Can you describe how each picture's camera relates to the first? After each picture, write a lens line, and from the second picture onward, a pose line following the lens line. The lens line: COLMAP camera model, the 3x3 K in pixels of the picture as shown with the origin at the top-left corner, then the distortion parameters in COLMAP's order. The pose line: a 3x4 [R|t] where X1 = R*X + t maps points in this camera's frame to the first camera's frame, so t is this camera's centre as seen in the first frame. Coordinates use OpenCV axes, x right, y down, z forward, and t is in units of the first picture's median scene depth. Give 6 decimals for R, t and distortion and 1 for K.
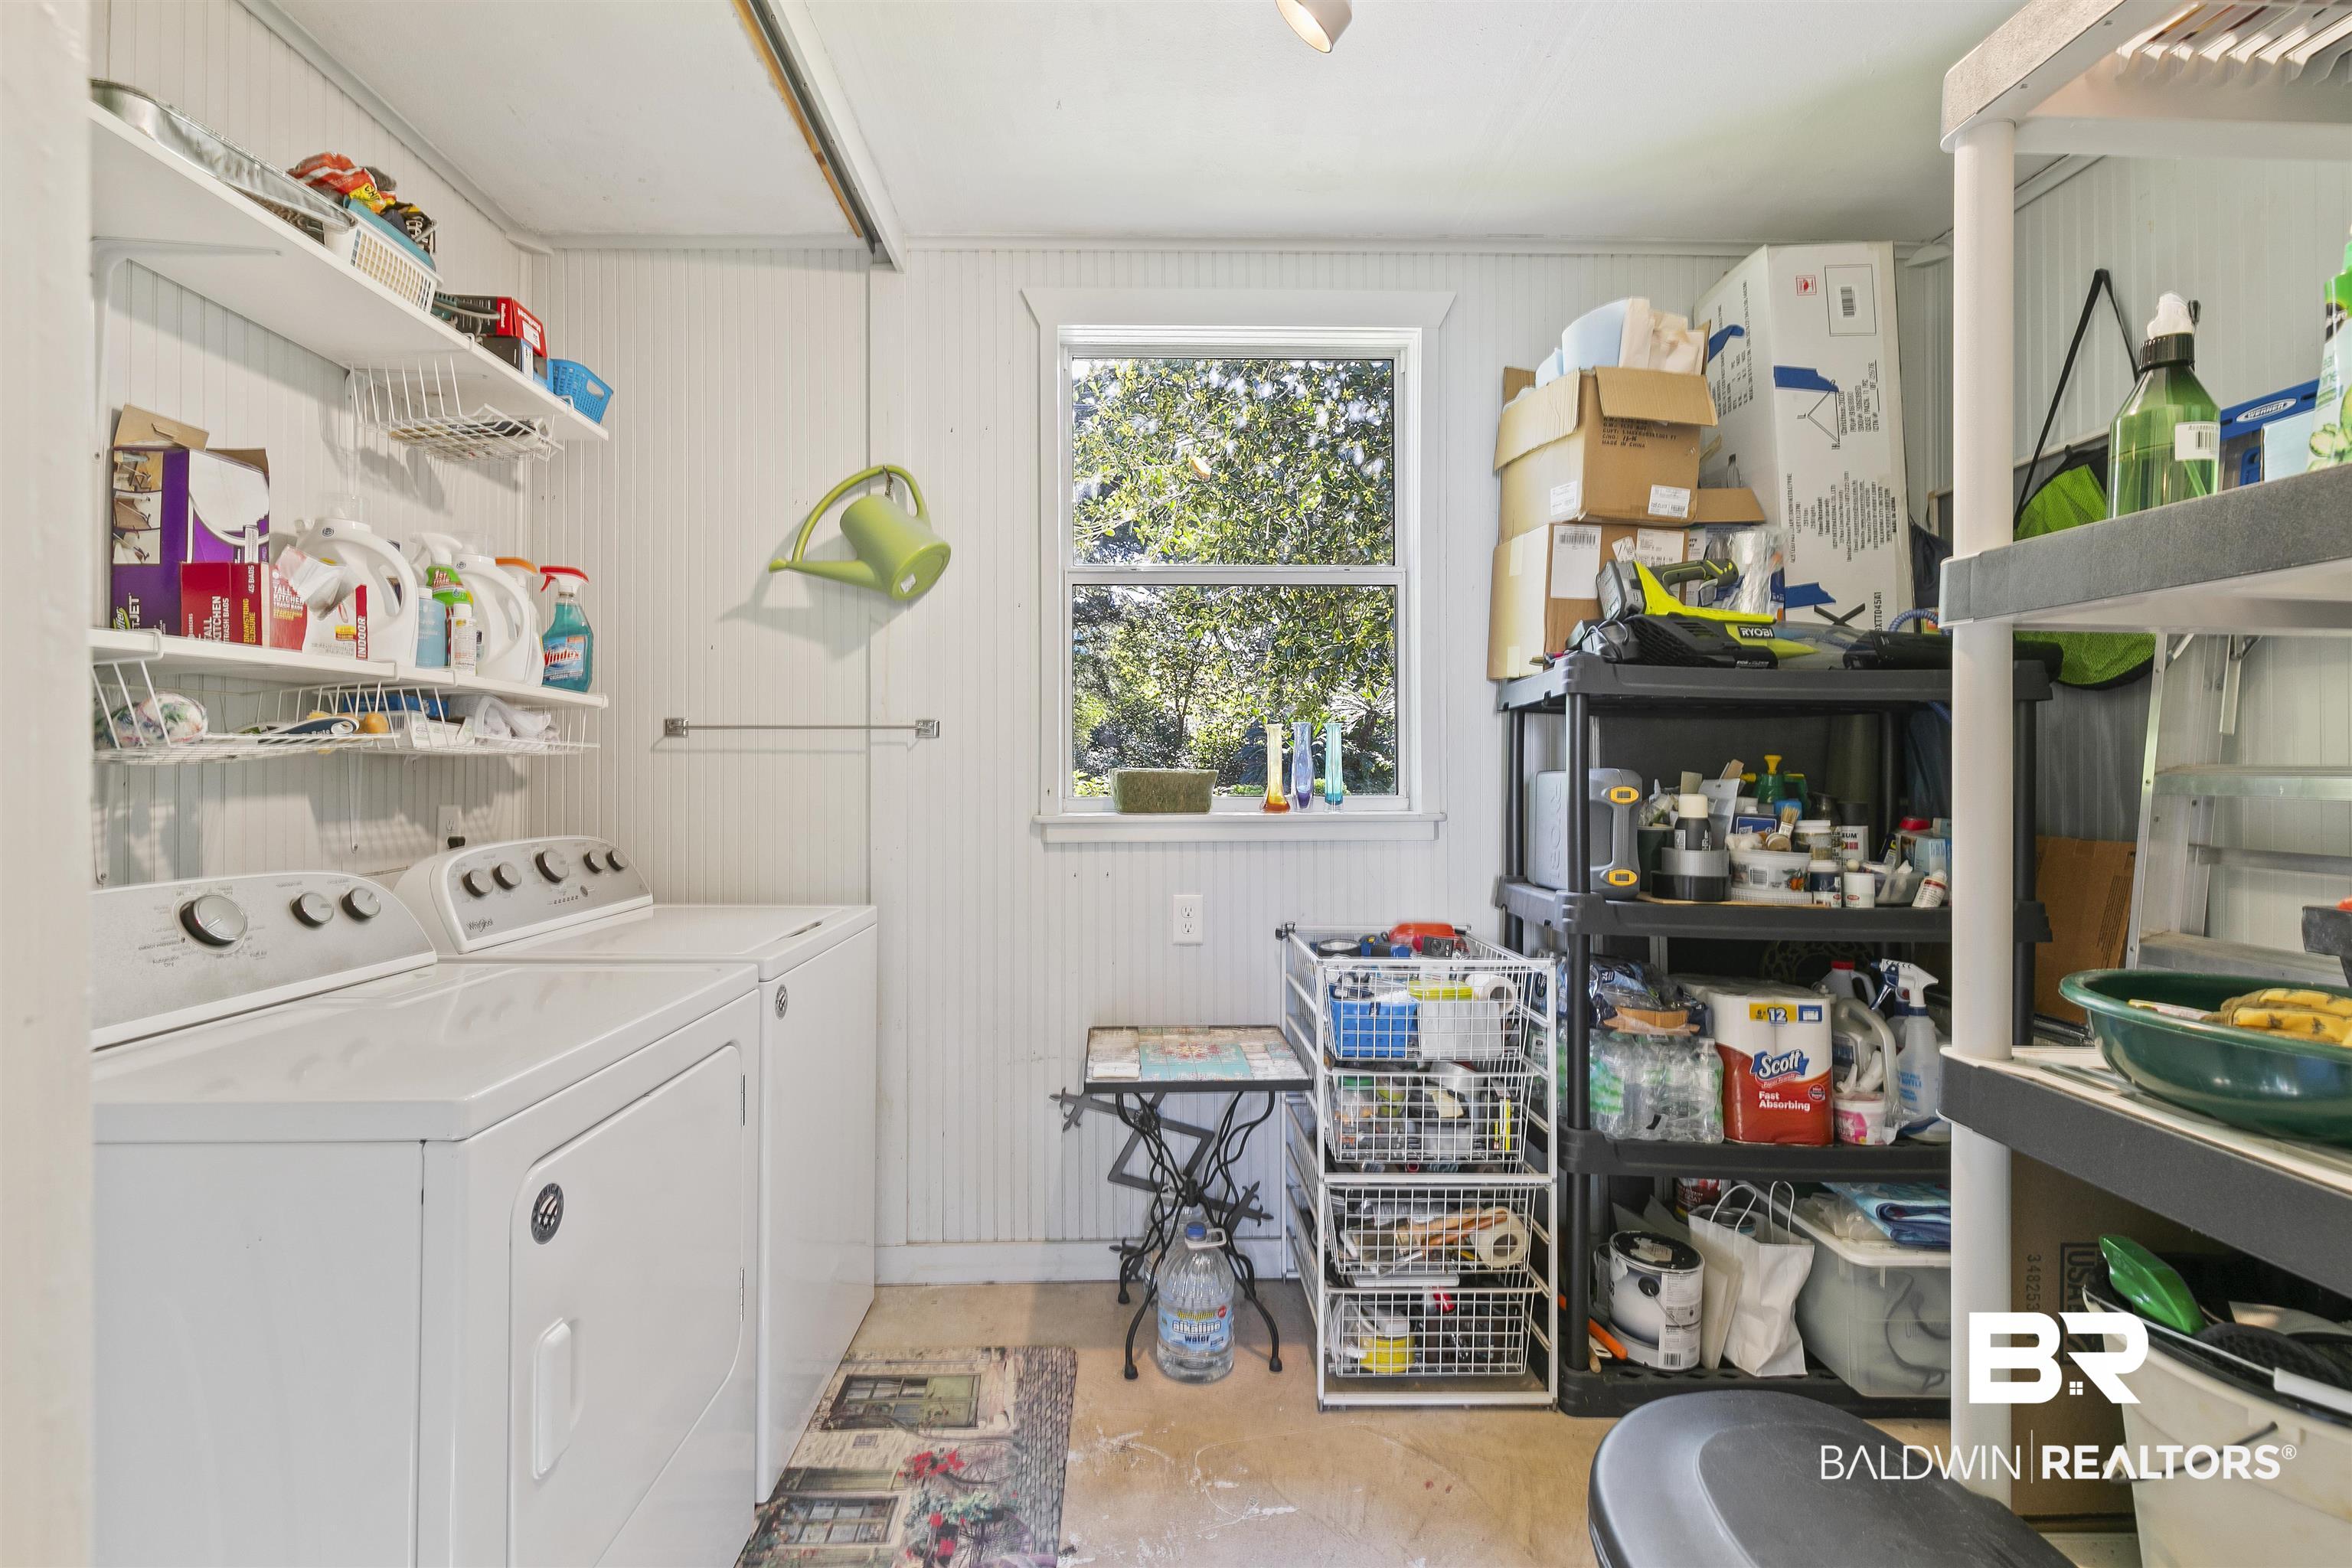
lens RADIAL K [[1054.3, 0, 1164.6], [0, 1054.3, 771.1], [0, 0, 1]] dist [0.003596, 0.000158]
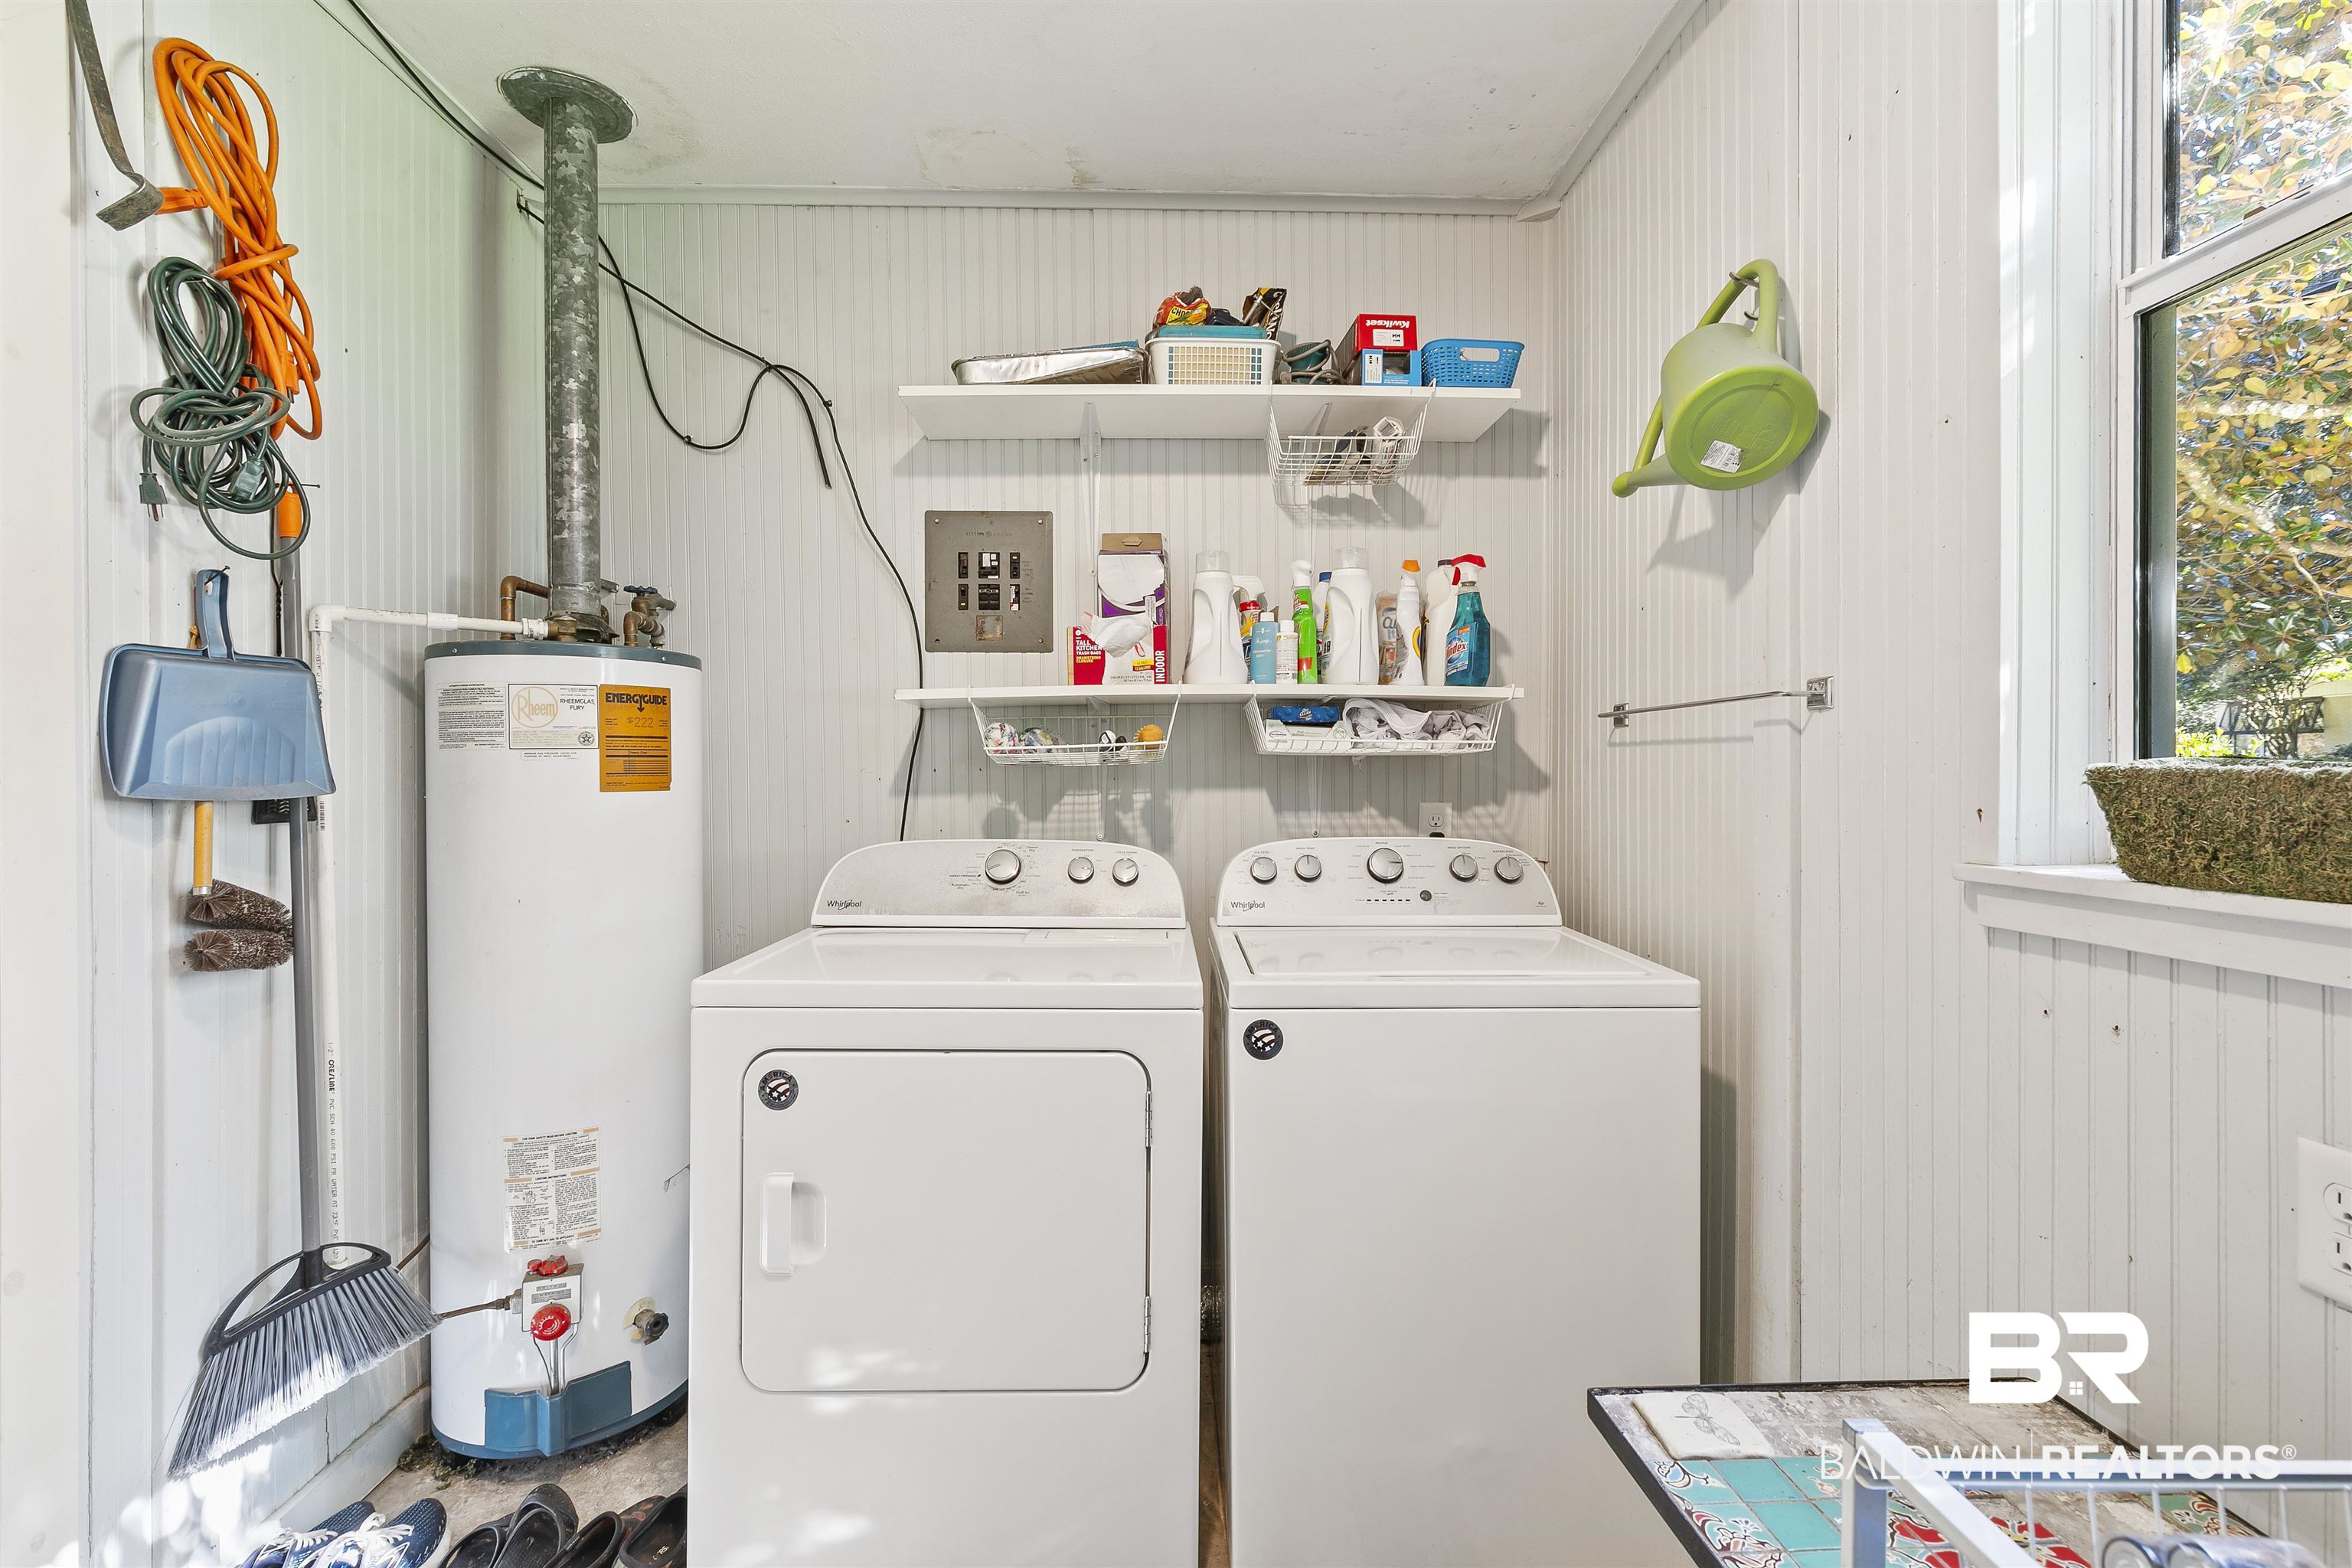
lens RADIAL K [[1054.3, 0, 1166.9], [0, 1054.3, 780.0], [0, 0, 1]] dist [0.003596, 0.000158]
pose [[-0.005500, 0.008304, -0.999950, 0.421243], [0.001534, 0.999964, 0.008296, 0.001070], [0.999984, -0.001488, -0.005513, 0.808277]]
